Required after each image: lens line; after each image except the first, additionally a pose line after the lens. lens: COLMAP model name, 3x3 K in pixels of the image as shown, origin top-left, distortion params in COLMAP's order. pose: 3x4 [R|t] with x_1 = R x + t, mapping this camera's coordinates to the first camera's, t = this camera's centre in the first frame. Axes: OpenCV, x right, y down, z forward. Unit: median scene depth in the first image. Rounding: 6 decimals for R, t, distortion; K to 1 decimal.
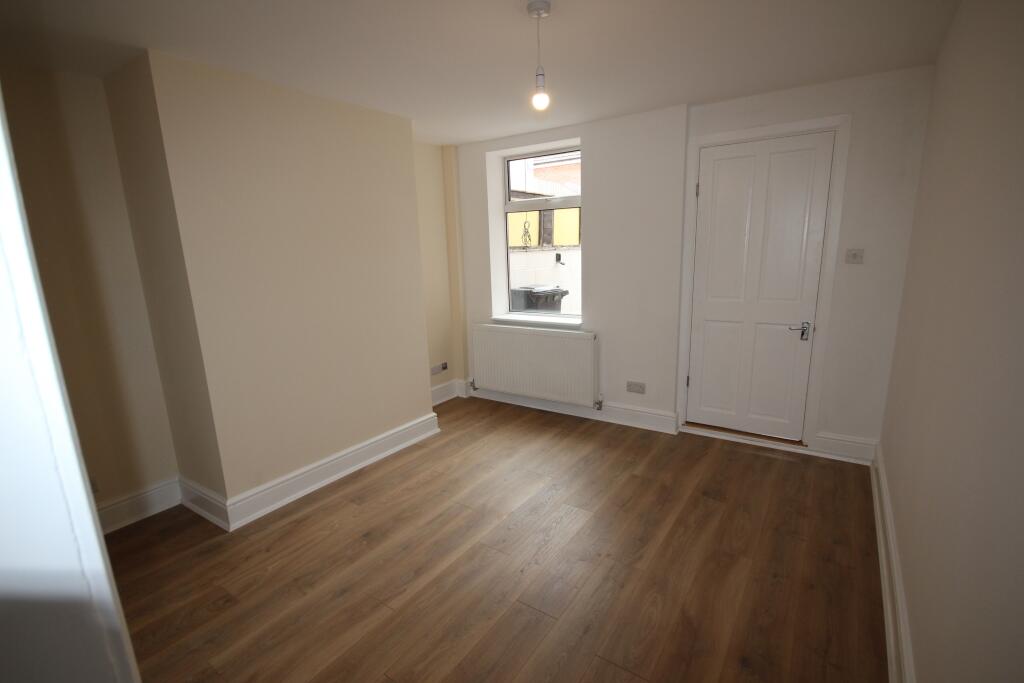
lens RADIAL K [[476.5, 0, 512.0], [0, 476.5, 341.5], [0, 0, 1]] dist [-0.001713, -0.000222]
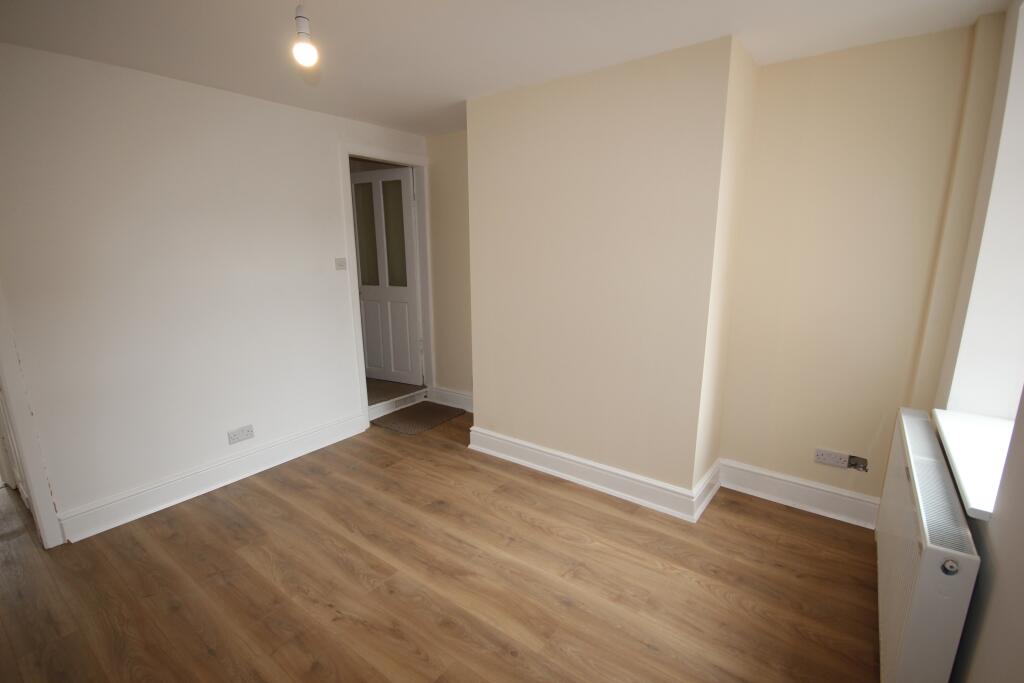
lens RADIAL K [[476.5, 0, 512.0], [0, 476.5, 341.5], [0, 0, 1]] dist [-0.001713, -0.000222]
pose [[-0.041405, 0.236075, -0.970852, 0.592475], [-0.188205, 0.952448, 0.239627, -0.217747], [0.981257, 0.192641, 0.004994, 0.946437]]
